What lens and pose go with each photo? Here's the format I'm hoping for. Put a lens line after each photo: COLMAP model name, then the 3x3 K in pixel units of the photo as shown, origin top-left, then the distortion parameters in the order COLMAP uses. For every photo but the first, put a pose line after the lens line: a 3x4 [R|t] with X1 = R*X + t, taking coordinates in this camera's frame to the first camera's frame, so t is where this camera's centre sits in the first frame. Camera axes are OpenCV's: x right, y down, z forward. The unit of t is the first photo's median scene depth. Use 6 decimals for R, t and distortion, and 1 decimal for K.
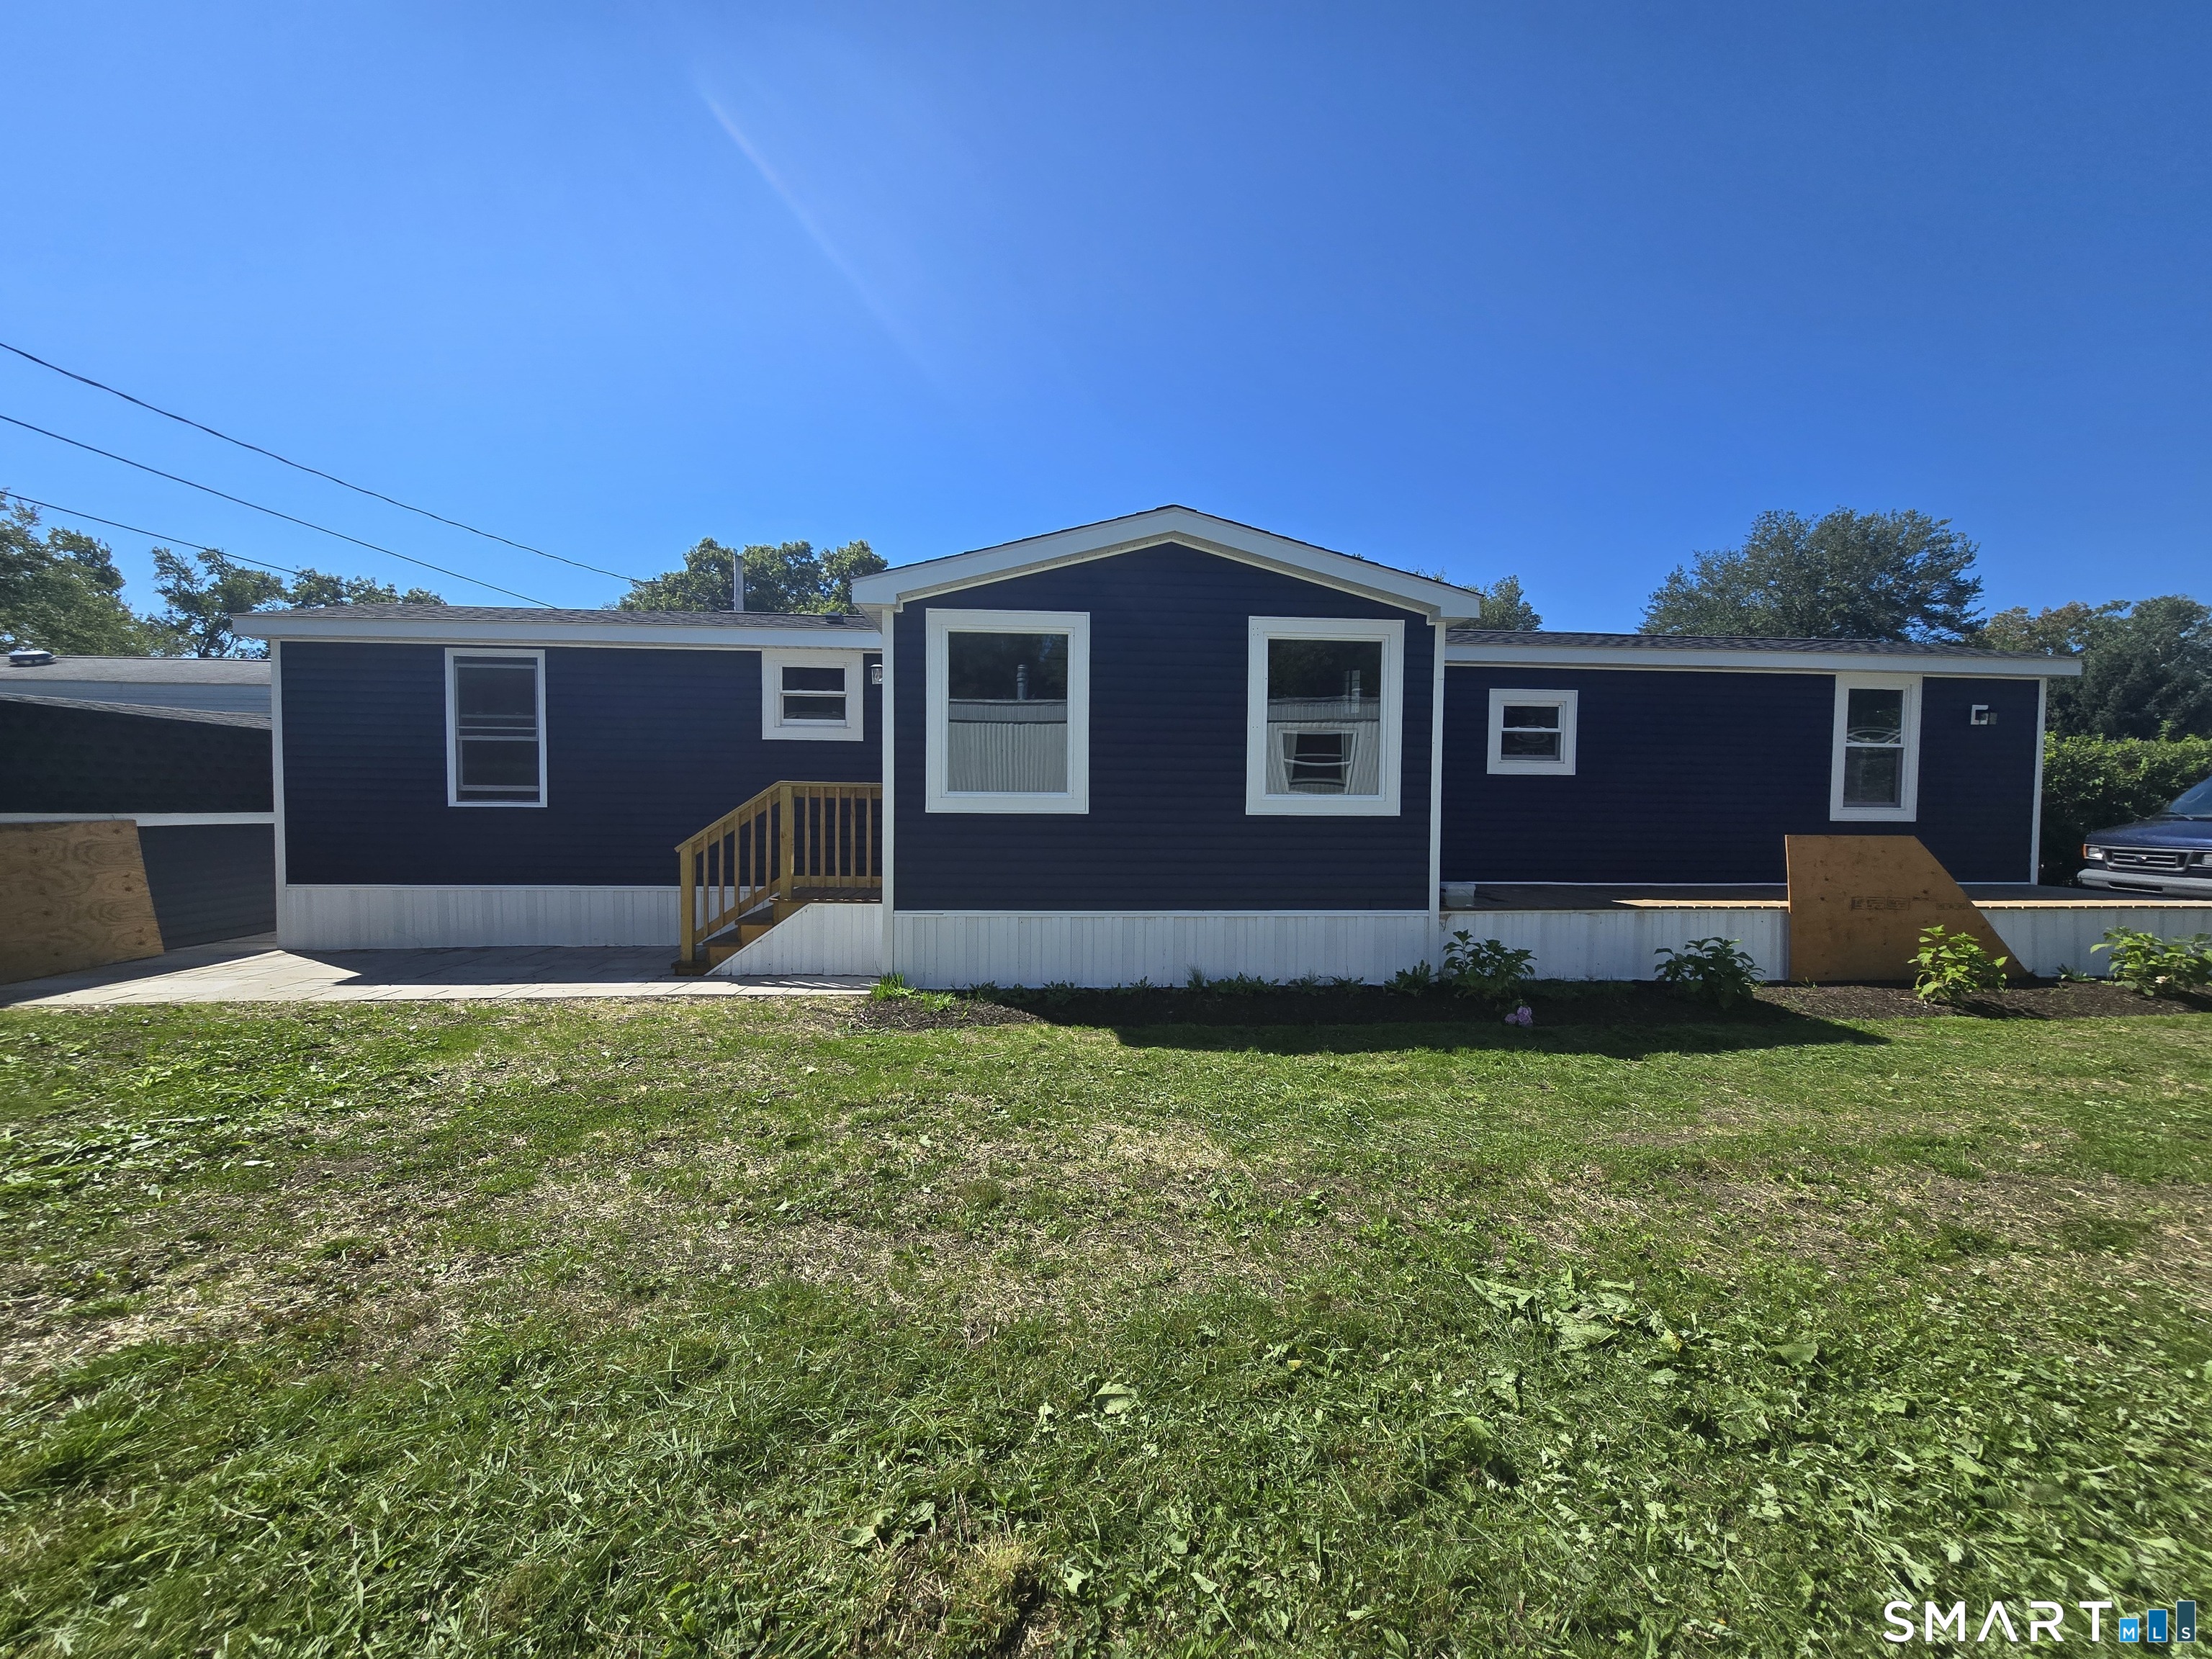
lens RADIAL K [[903.0, 0, 1109.0], [0, 903.0, 826.3], [0, 0, 1]] dist [0.000386, 0.000079]
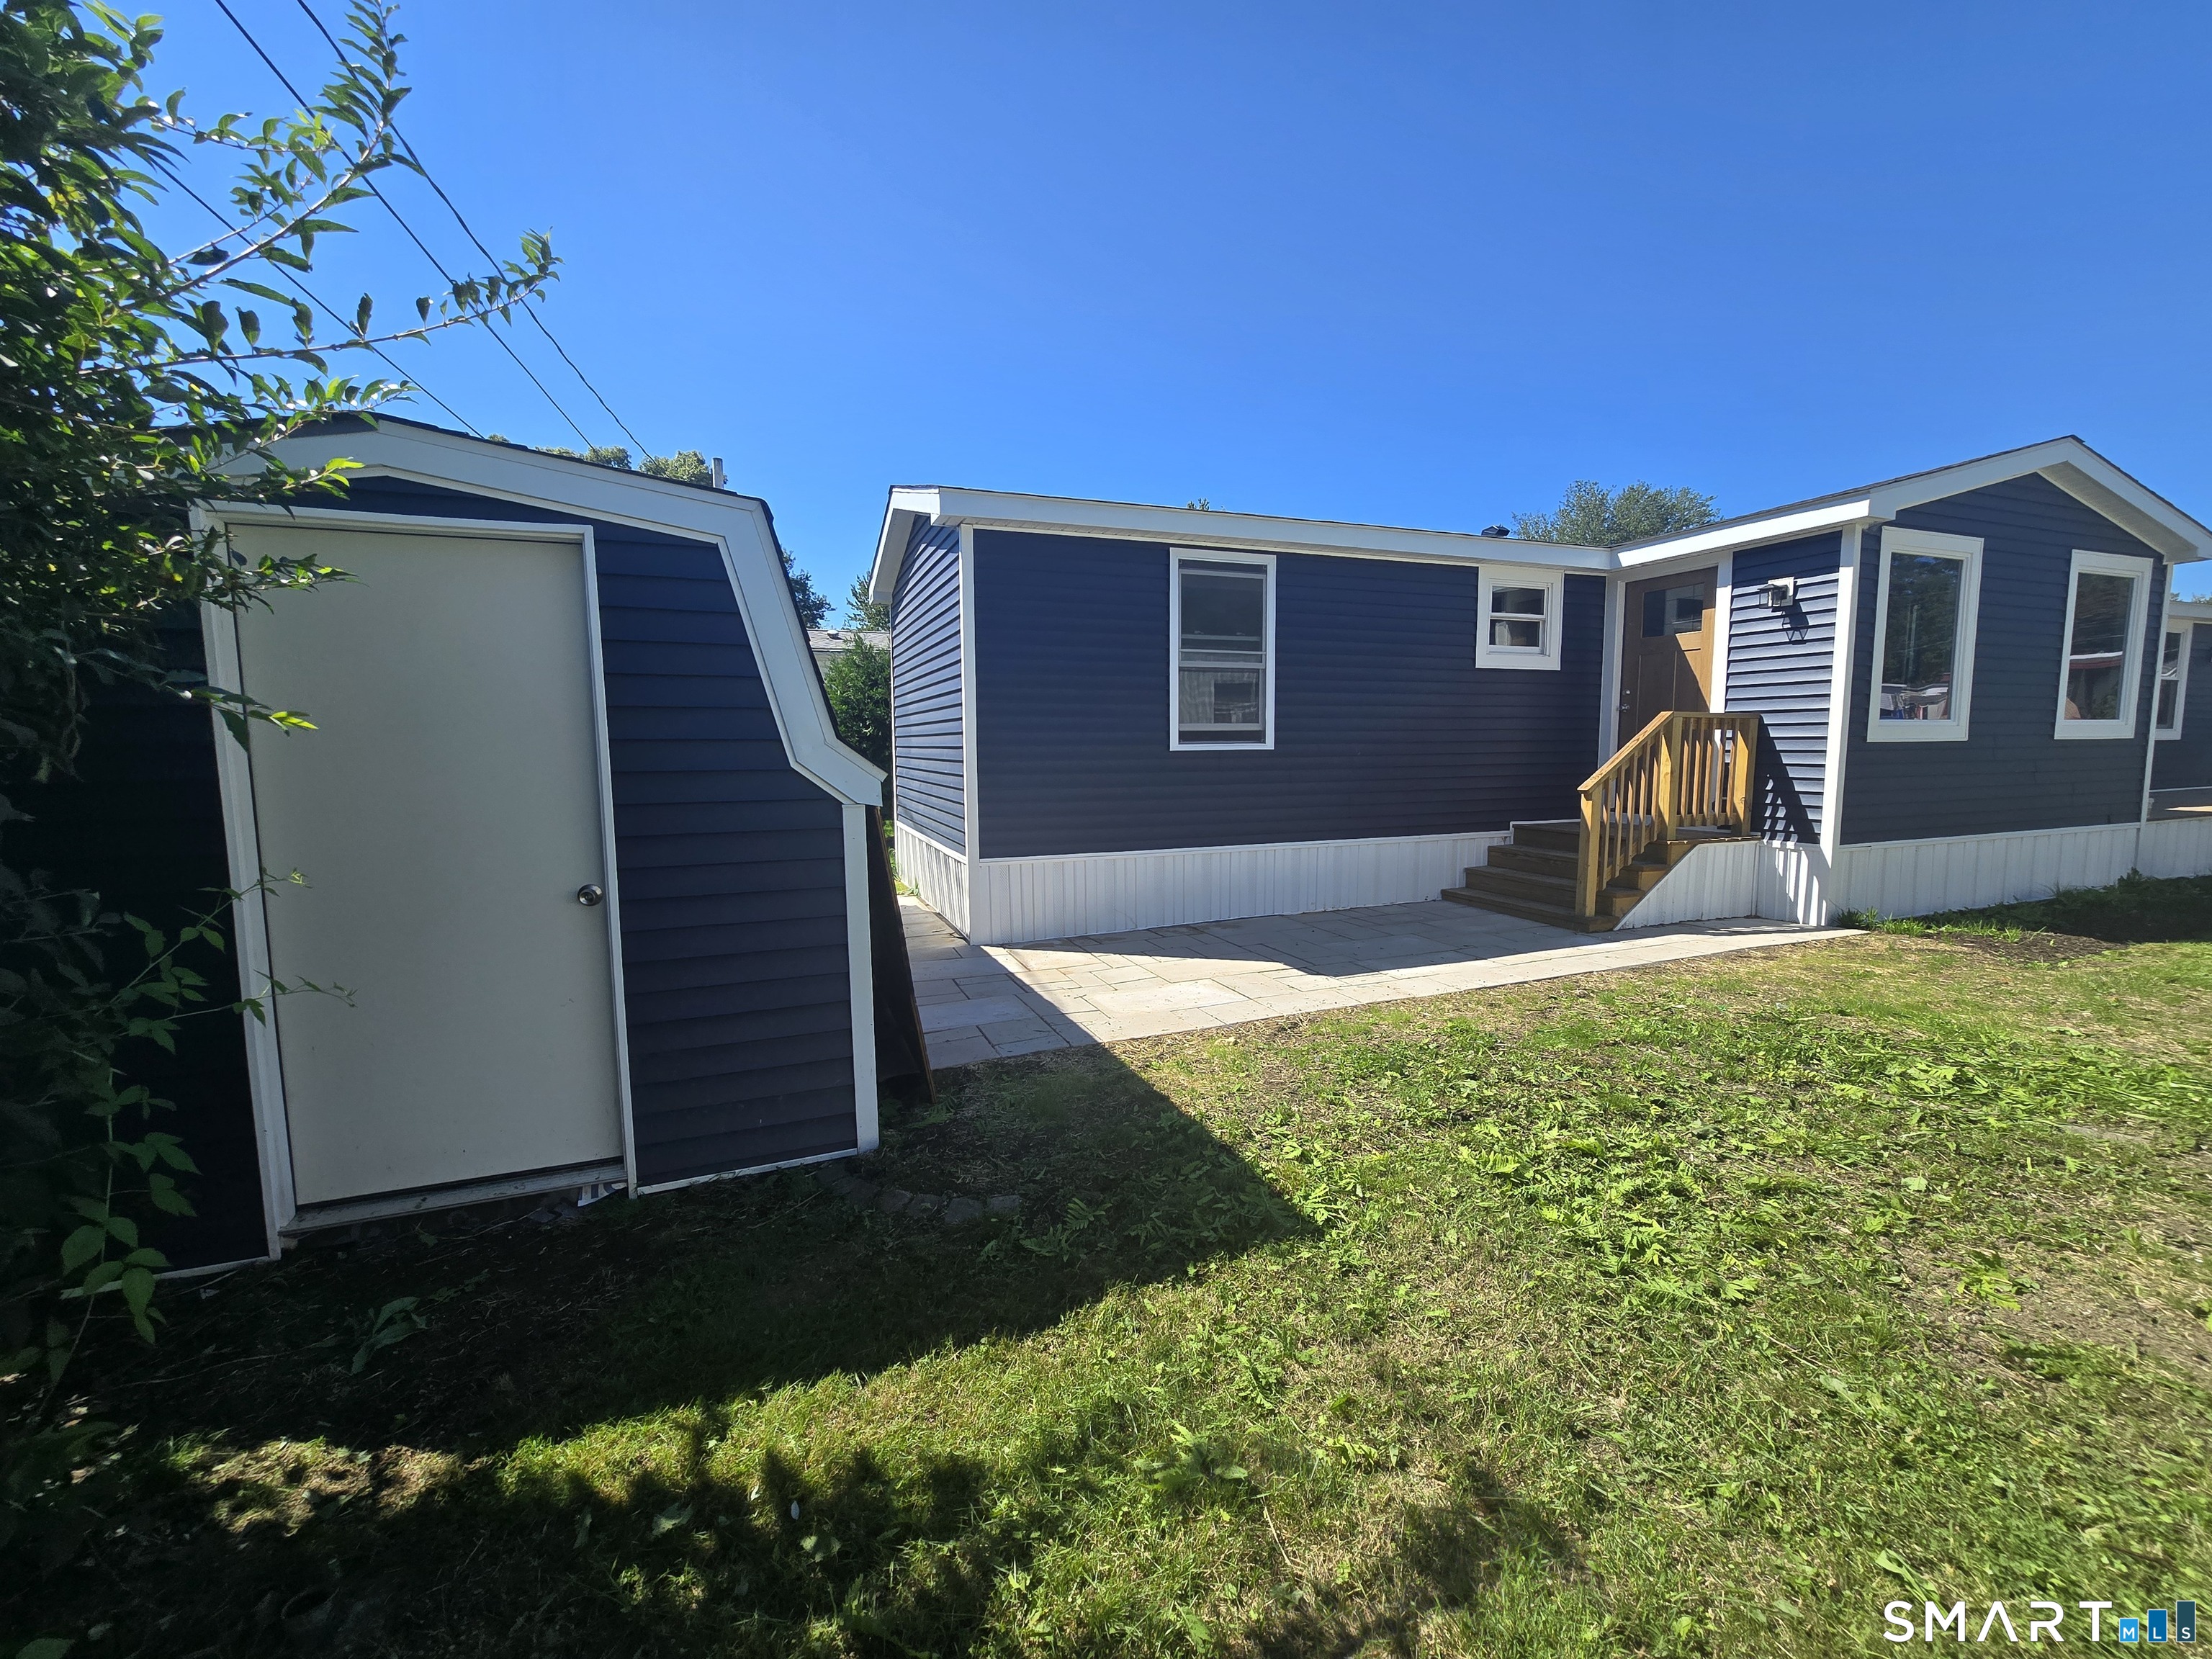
lens RADIAL K [[913.2, 0, 1101.1], [0, 913.2, 837.0], [0, 0, 1]] dist [-0.008117, 0.000207]
pose [[0.958820, -0.047772, 0.279967, -1.019341], [0.028642, 0.996991, 0.072030, -0.005558], [-0.282566, -0.061045, 0.957304, 0.239652]]
